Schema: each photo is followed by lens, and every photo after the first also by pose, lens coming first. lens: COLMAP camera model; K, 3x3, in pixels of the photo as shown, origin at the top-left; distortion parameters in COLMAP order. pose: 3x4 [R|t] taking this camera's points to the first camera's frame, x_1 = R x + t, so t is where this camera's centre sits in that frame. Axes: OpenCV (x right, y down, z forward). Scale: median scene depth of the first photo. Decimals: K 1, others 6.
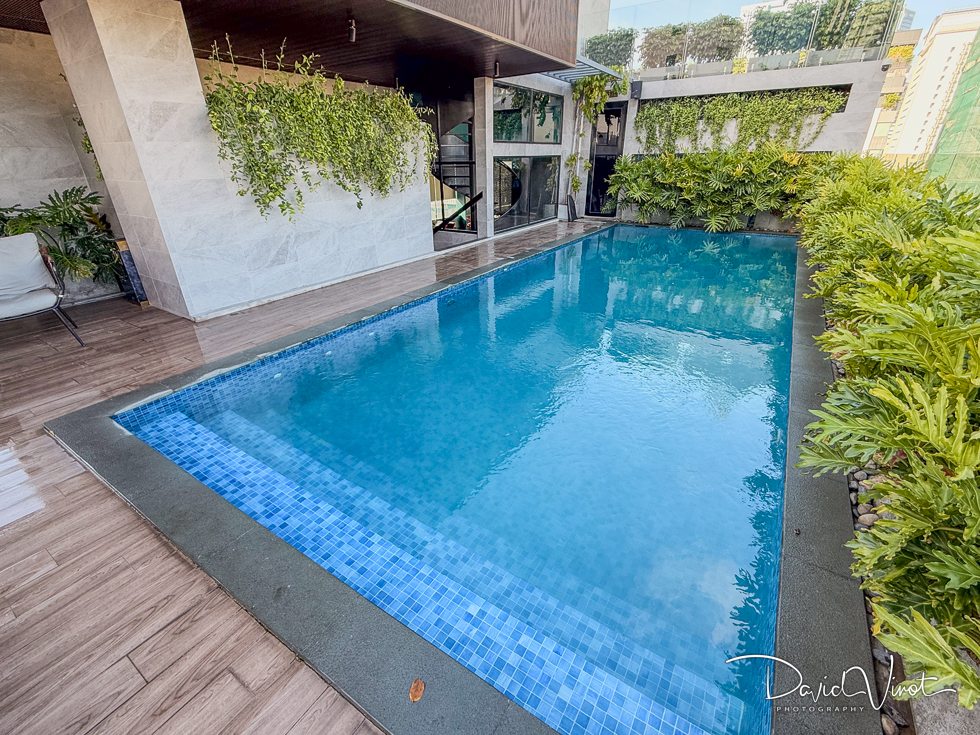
lens RADIAL K [[427.3, 0, 490.0], [0, 427.3, 367.5], [0, 0, 1]] dist [-0.002036, -0.000262]
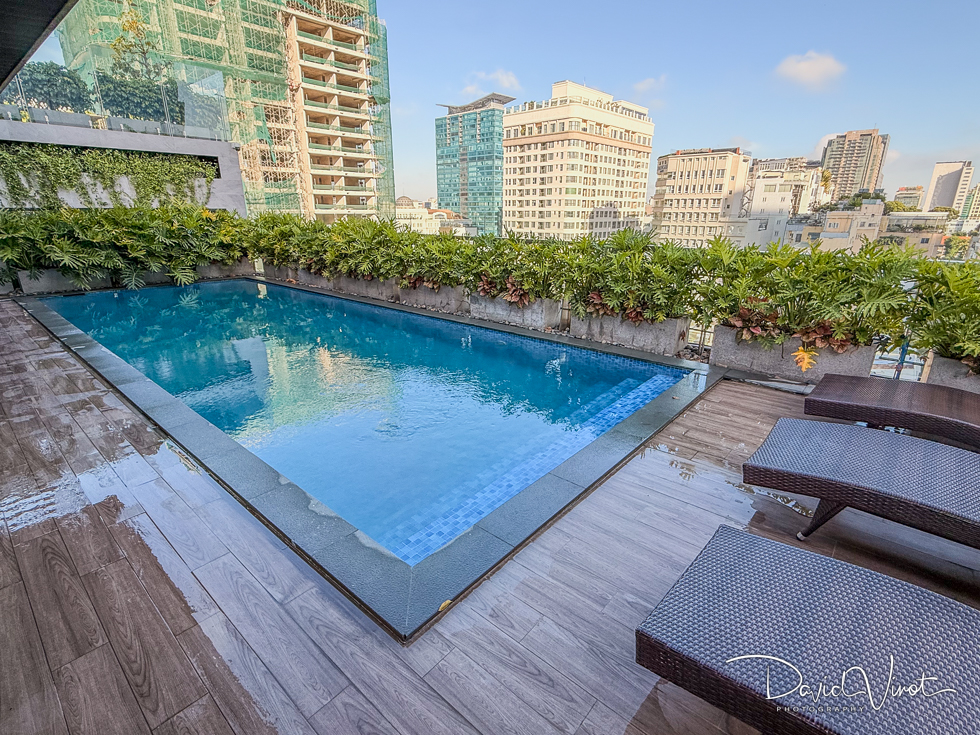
lens RADIAL K [[466.3, 0, 490.0], [0, 466.3, 367.5], [0, 0, 1]] dist [0.000668, 0.000016]
pose [[0.122934, -0.303749, 0.944788, -0.473688], [0.436981, 0.871320, 0.223270, -0.086042], [-0.891030, 0.385407, 0.239848, 0.194425]]
